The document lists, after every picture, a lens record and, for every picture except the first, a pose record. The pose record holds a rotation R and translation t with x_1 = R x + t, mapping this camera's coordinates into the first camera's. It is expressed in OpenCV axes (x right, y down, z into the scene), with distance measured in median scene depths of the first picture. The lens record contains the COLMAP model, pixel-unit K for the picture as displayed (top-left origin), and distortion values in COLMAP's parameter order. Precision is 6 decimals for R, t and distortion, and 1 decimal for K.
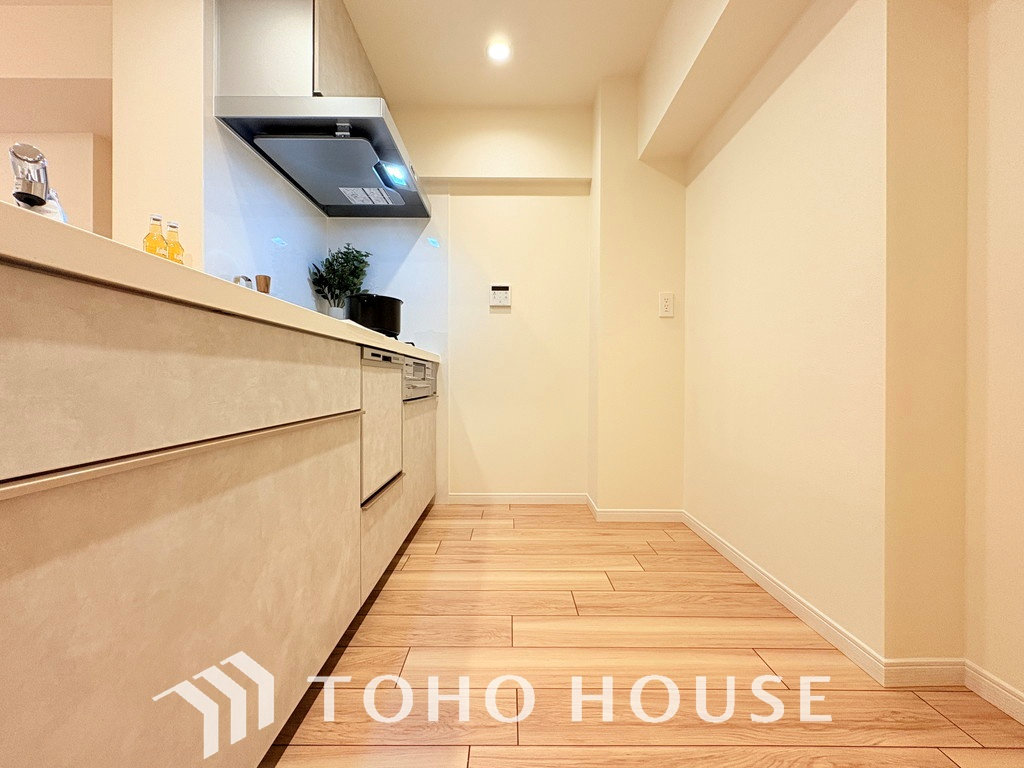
lens RADIAL K [[408.2, 0, 510.5], [0, 408.2, 381.1], [0, 0, 1]] dist [-0.000489, 0.000183]
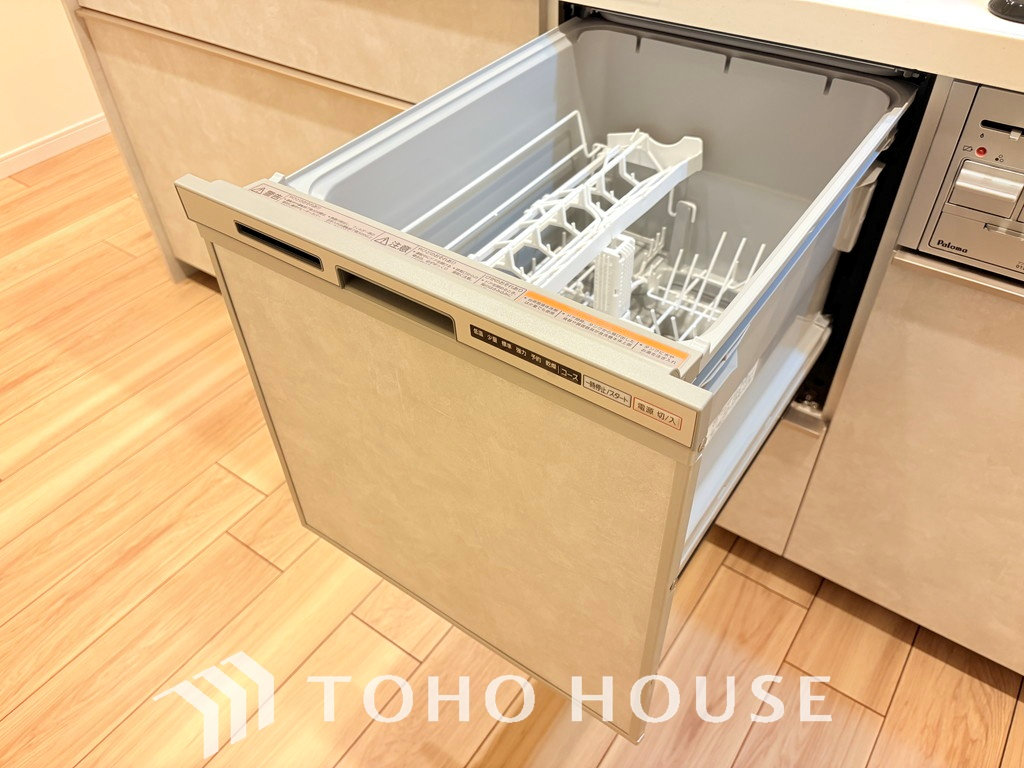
lens RADIAL K [[786.9, 0, 512.0], [0, 786.9, 384.0], [0, 0, 1]] dist [0.007617, 0.003176]
pose [[-0.581753, 0.566276, -0.583862, 0.231778], [0.022935, 0.728970, 0.684161, -0.241099], [0.813042, 0.384622, -0.437068, 1.035314]]
